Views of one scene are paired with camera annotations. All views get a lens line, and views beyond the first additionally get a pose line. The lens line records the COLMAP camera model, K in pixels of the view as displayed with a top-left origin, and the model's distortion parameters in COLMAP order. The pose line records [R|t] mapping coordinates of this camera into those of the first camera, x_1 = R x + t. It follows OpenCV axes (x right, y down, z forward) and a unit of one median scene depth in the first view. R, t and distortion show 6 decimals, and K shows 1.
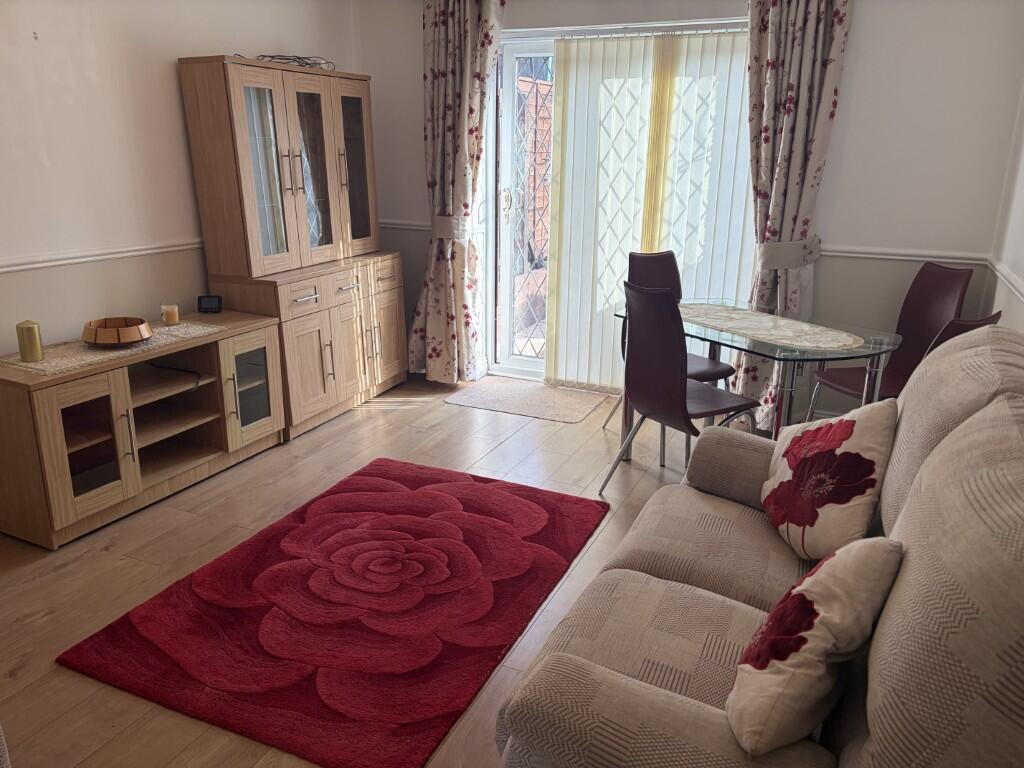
lens RADIAL K [[764.4, 0, 512.0], [0, 764.4, 384.0], [0, 0, 1]] dist [0.010332, -0.001213]
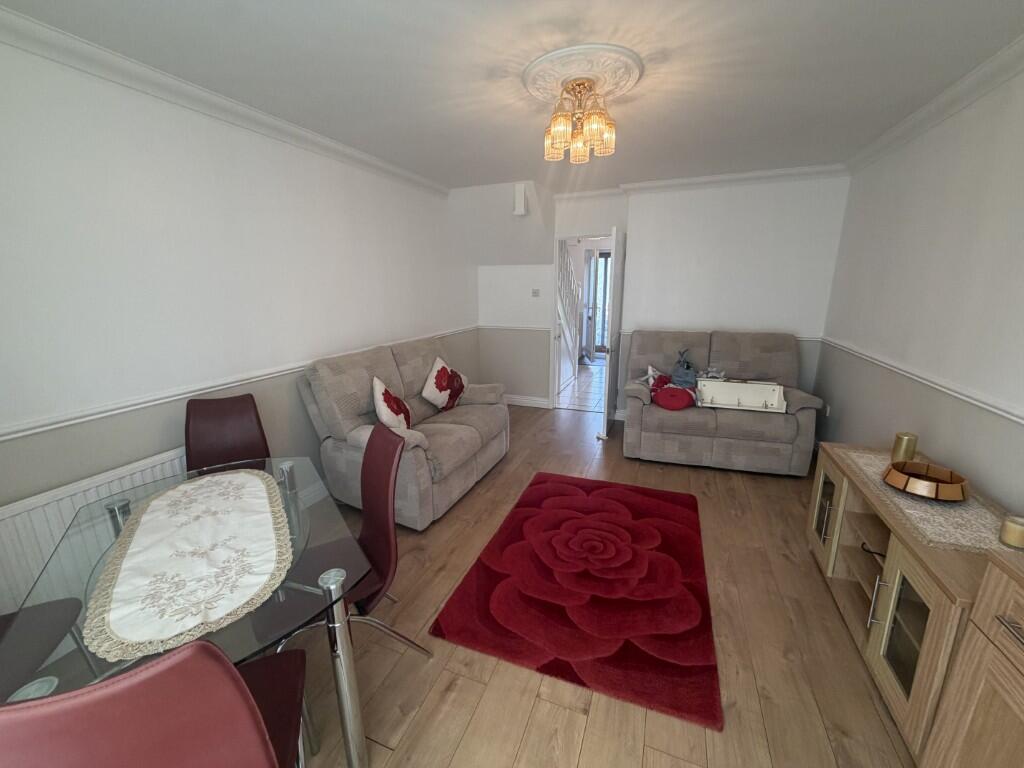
lens RADIAL K [[413.8, 0, 512.0], [0, 413.8, 384.0], [0, 0, 1]] dist [-0.000901, -0.000035]
pose [[-0.997912, 0.009818, -0.063844, 0.046640], [-0.024242, 0.859213, 0.511044, -0.395206], [0.059873, 0.511524, -0.857180, 1.235171]]
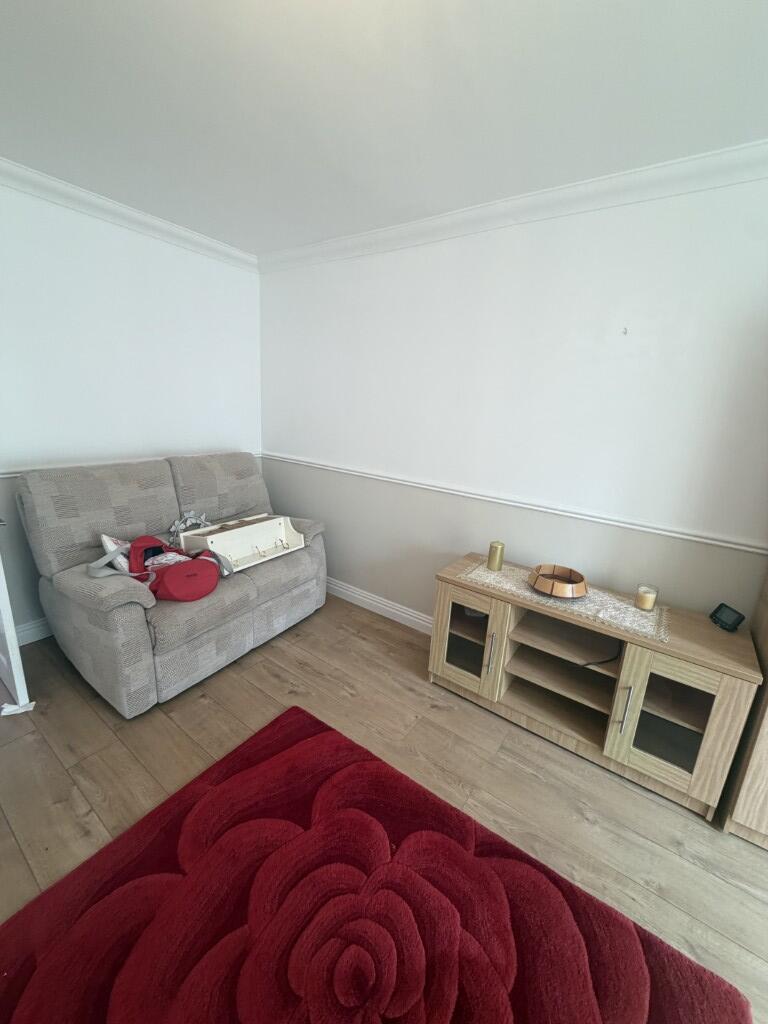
lens RADIAL K [[403.6, 0, 384.0], [0, 403.6, 512.0], [0, 0, 1]] dist [0.000252, 0.000043]
pose [[-0.185344, 0.226965, -0.956104, 0.076009], [-0.349855, 0.893970, 0.280035, -0.215720], [0.918286, 0.386400, -0.086287, 0.702333]]
